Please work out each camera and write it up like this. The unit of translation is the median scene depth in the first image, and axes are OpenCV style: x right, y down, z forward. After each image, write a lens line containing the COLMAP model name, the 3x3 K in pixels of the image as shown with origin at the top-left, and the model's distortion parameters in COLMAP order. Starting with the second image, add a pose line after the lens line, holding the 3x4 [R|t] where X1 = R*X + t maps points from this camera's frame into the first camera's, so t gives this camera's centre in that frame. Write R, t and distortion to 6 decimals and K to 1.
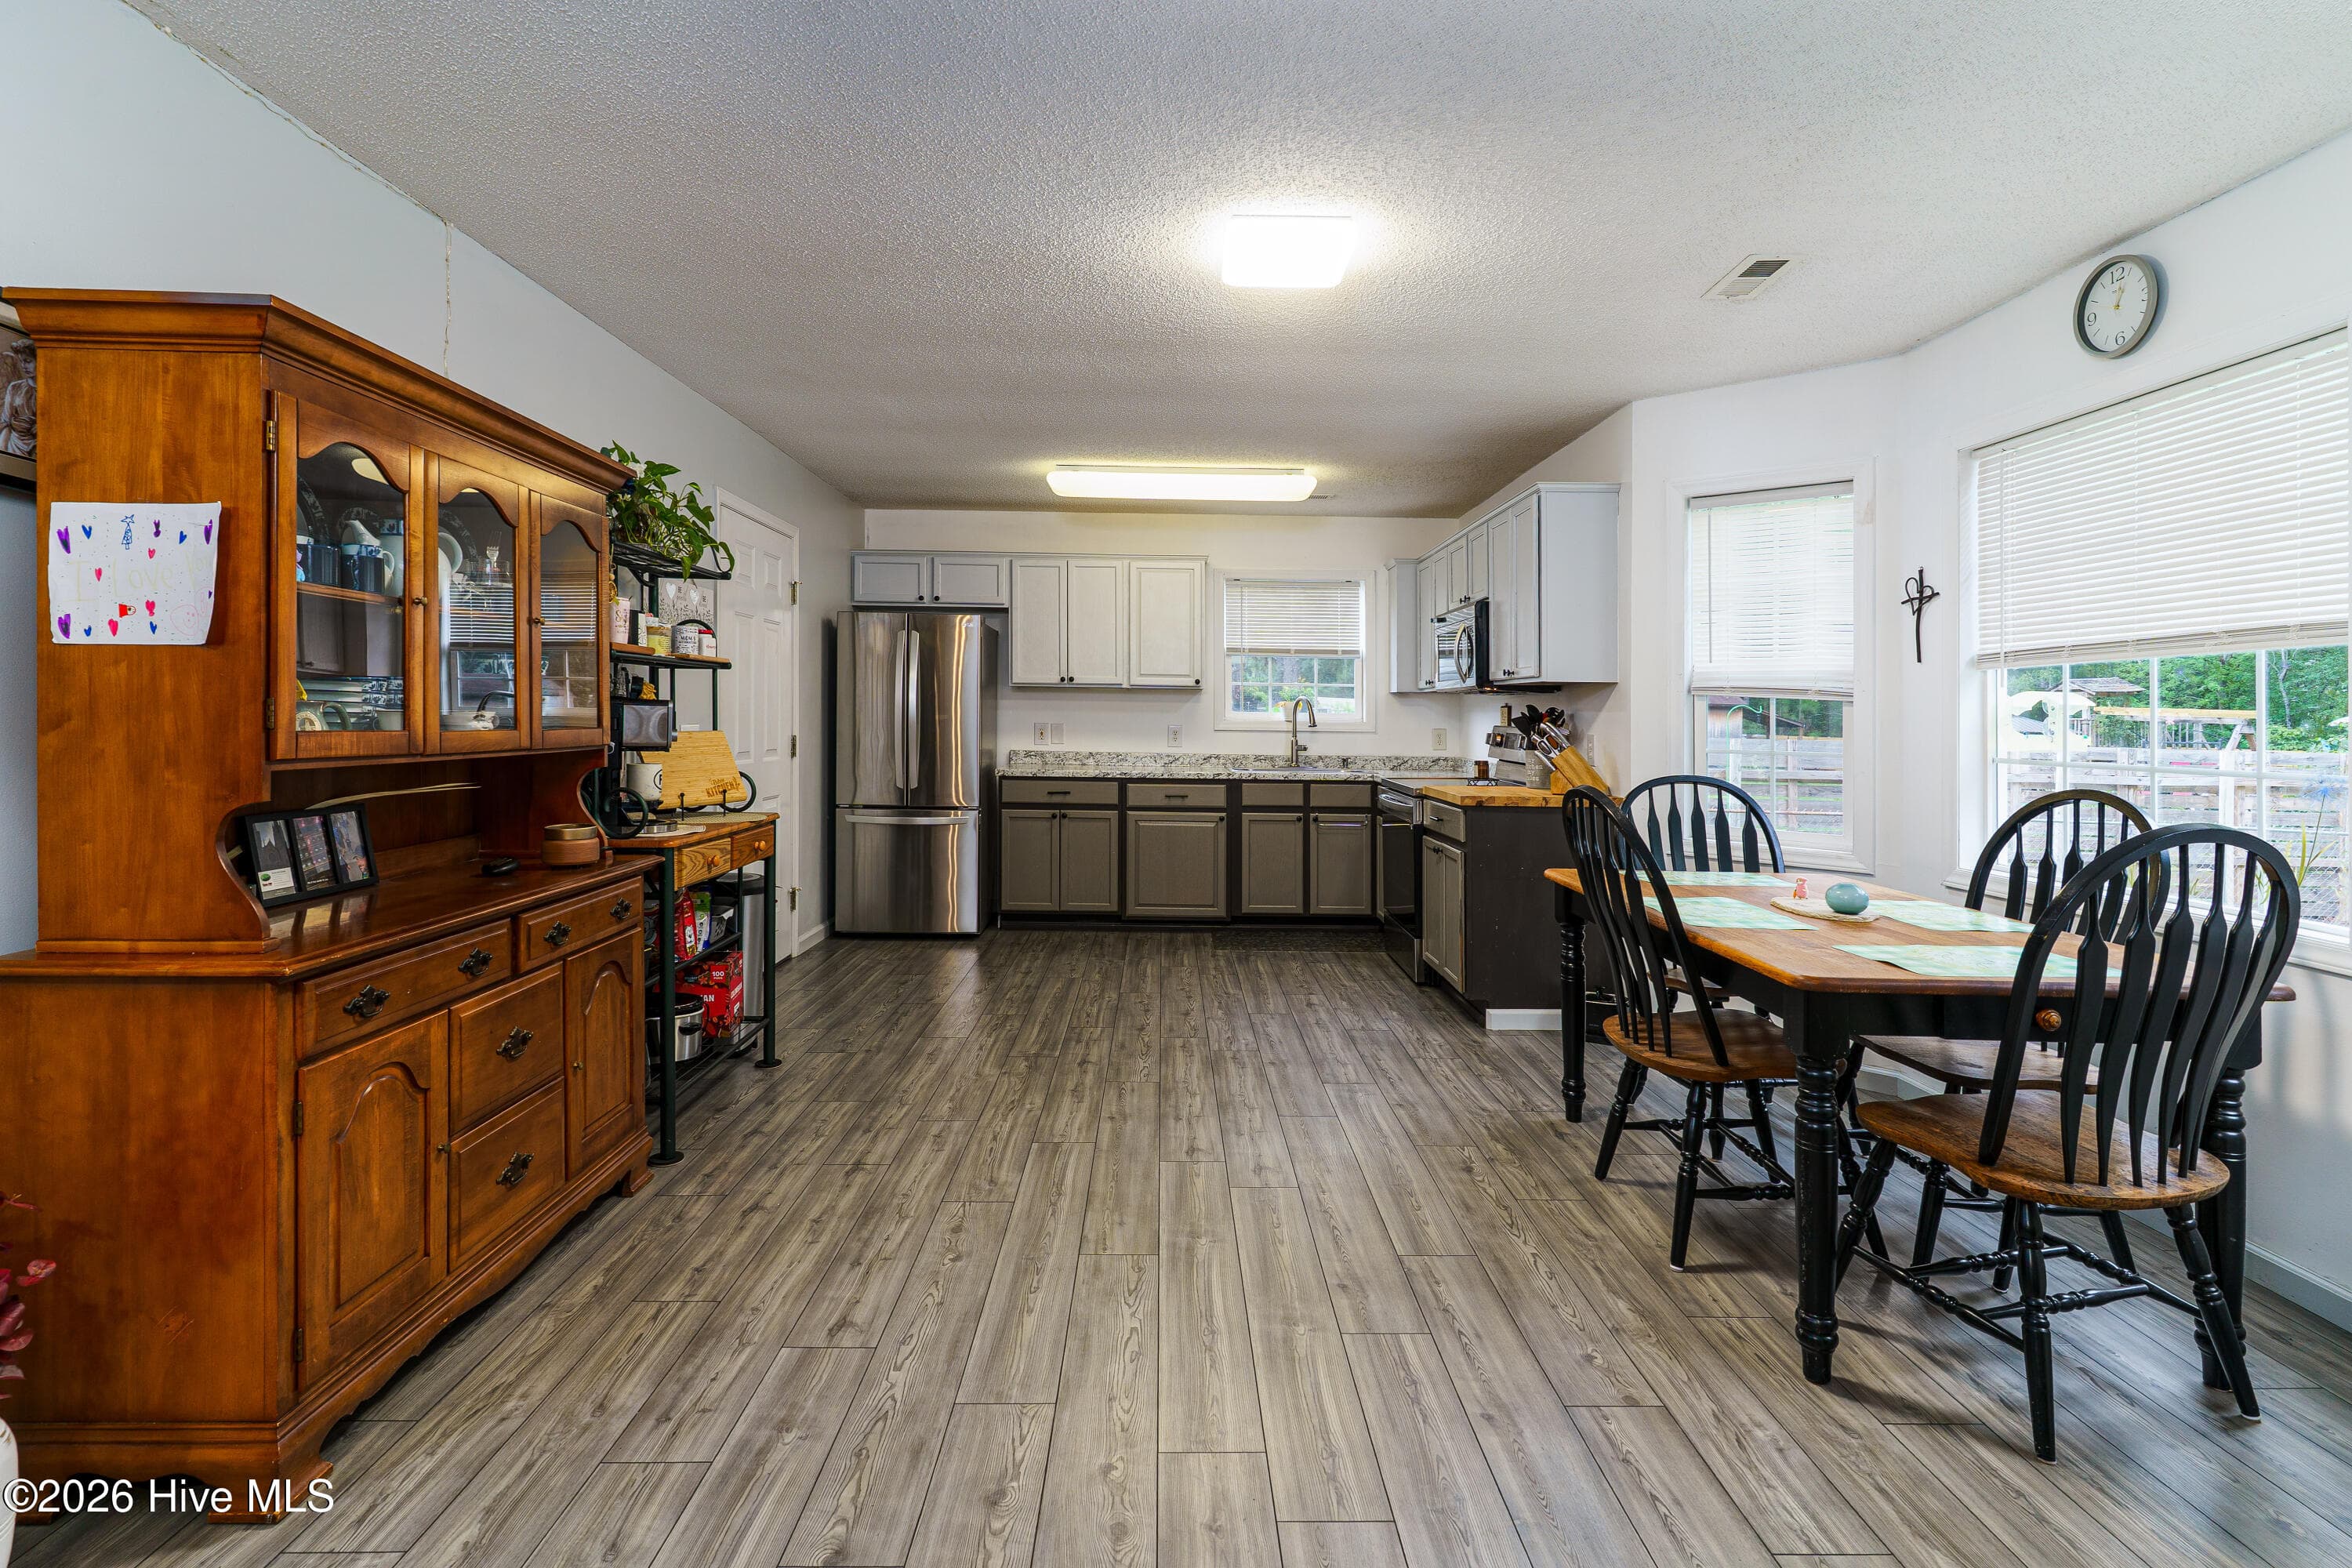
lens RADIAL K [[1214.8, 0, 1109.9], [0, 1214.8, 694.1], [0, 0, 1]] dist [0.001532, 0.000109]
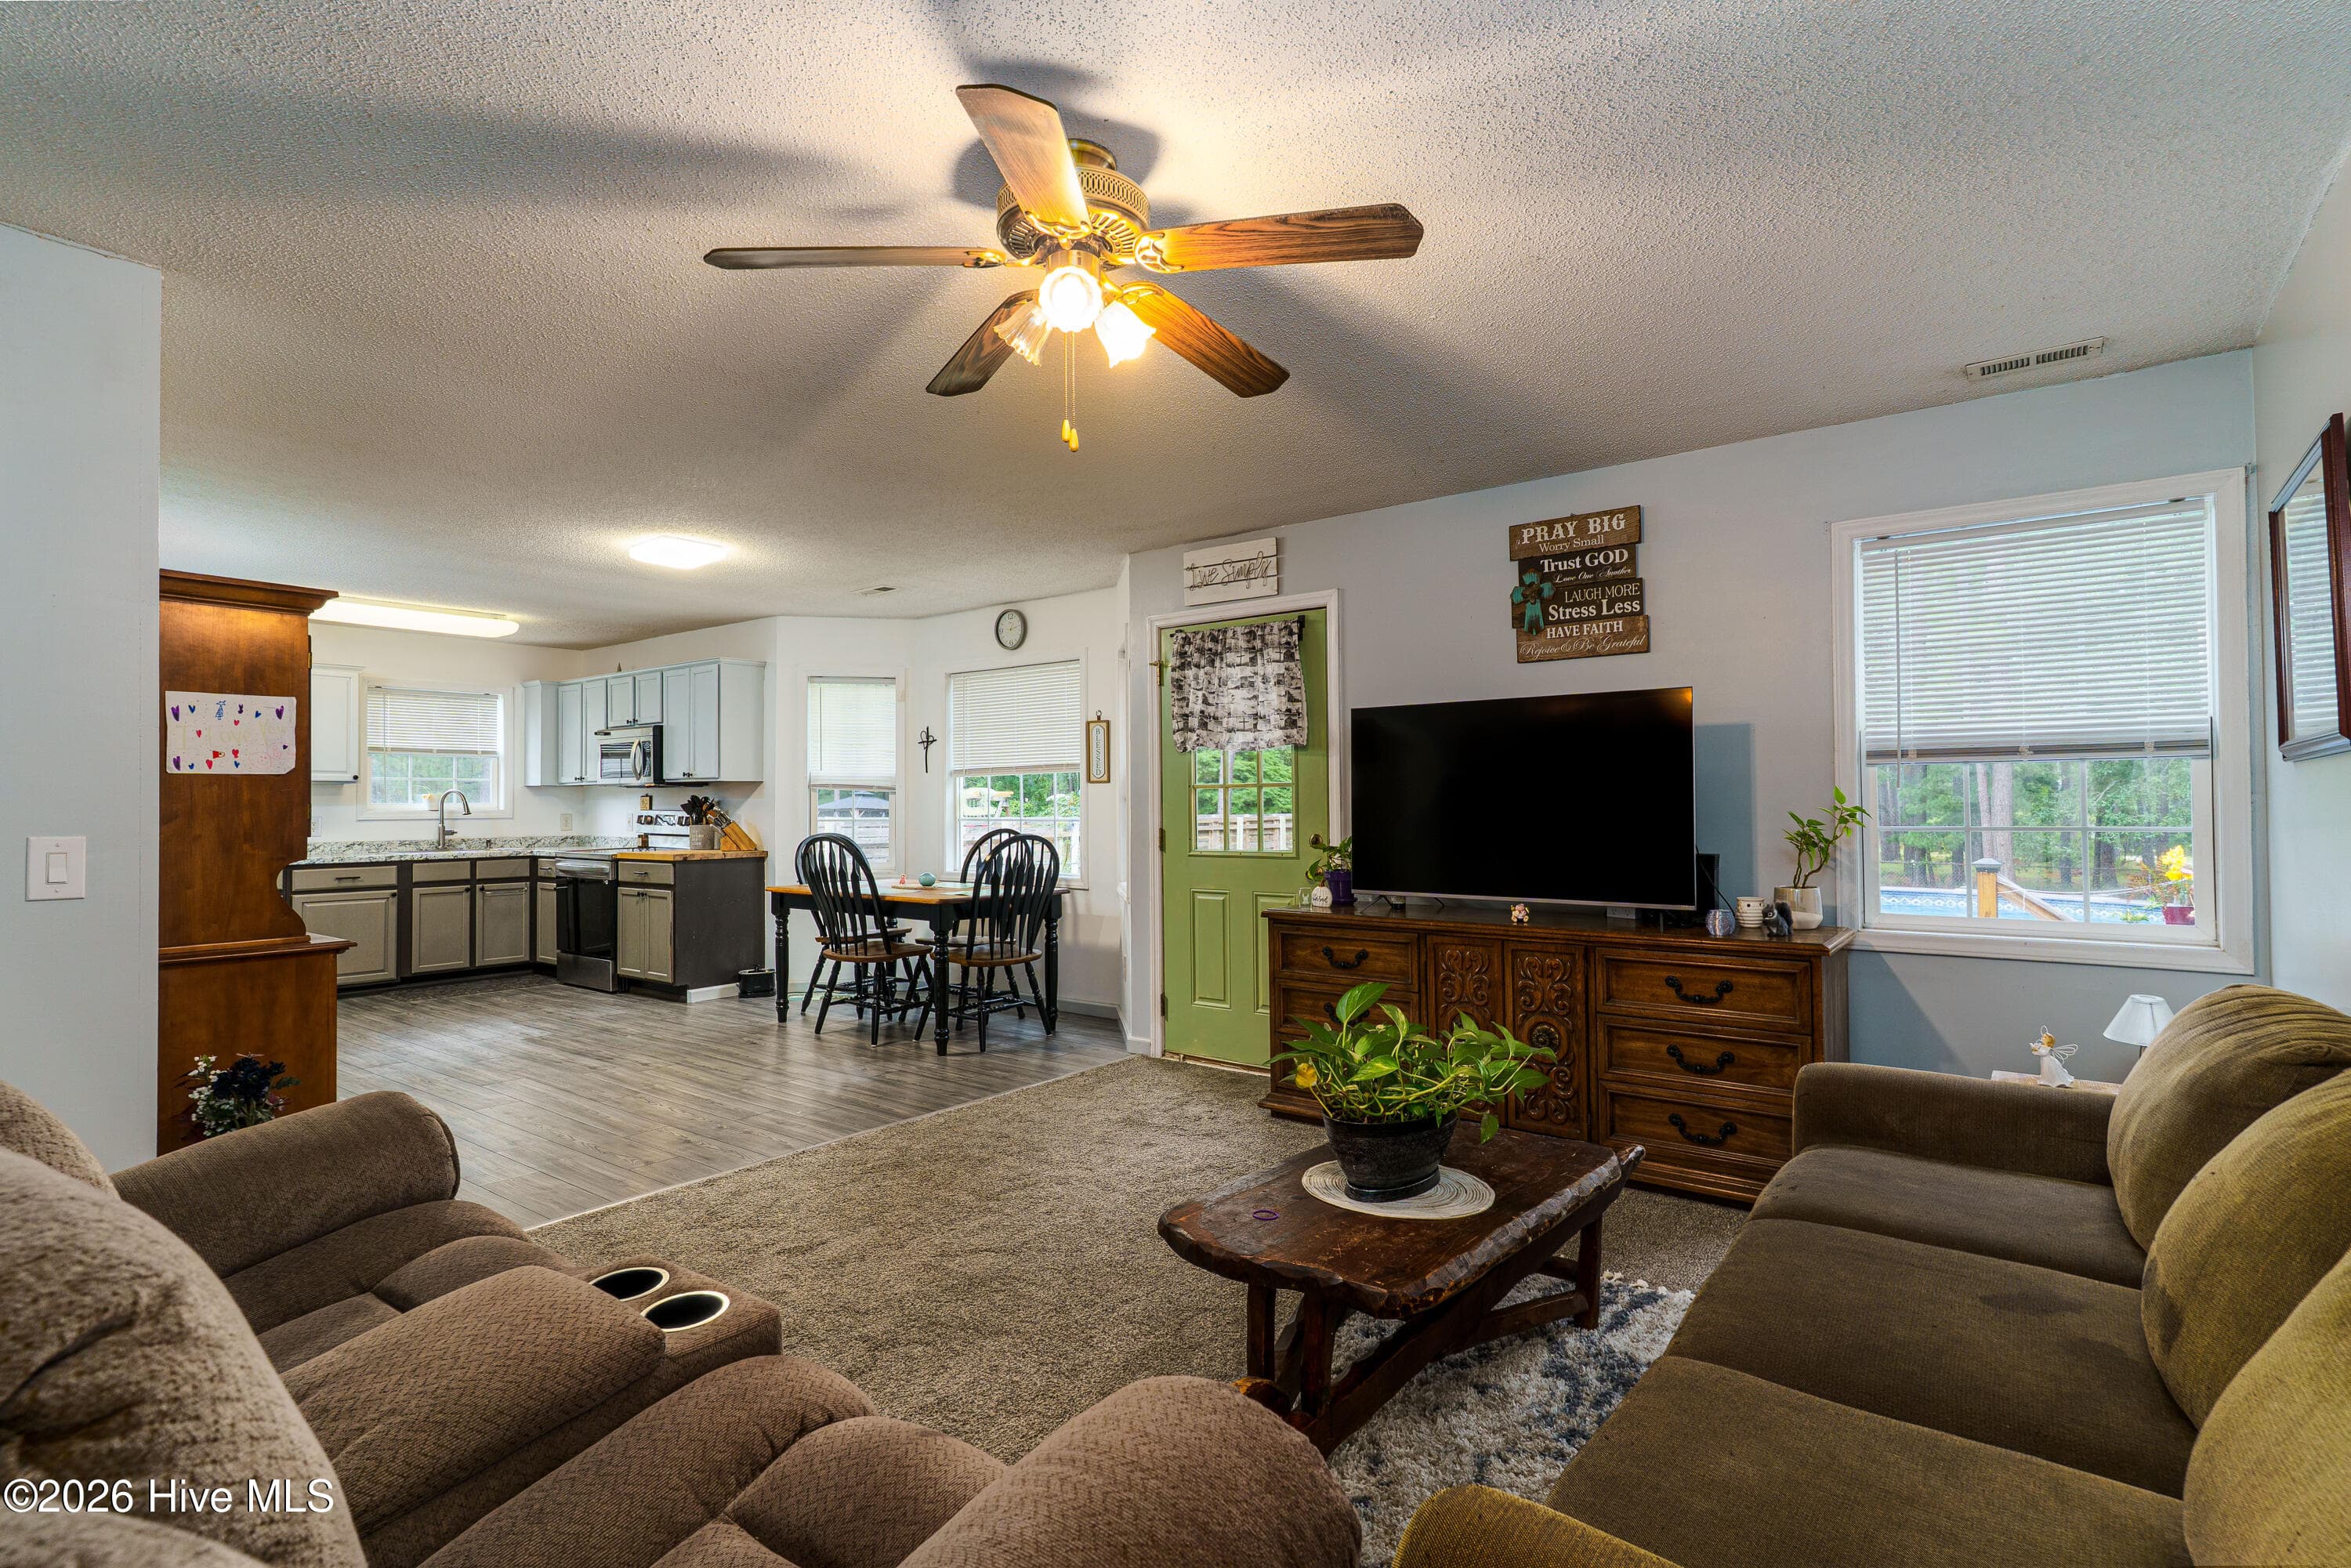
lens RADIAL K [[1568.9, 0, 1175.5], [0, 1568.9, 784.0], [0, 0, 1]] dist [-0.027318, 0.042809]
pose [[0.633270, -0.006944, 0.773900, -0.940703], [0.000862, 0.999965, 0.008267, -0.024508], [-0.773930, -0.004568, 0.633254, -0.839310]]
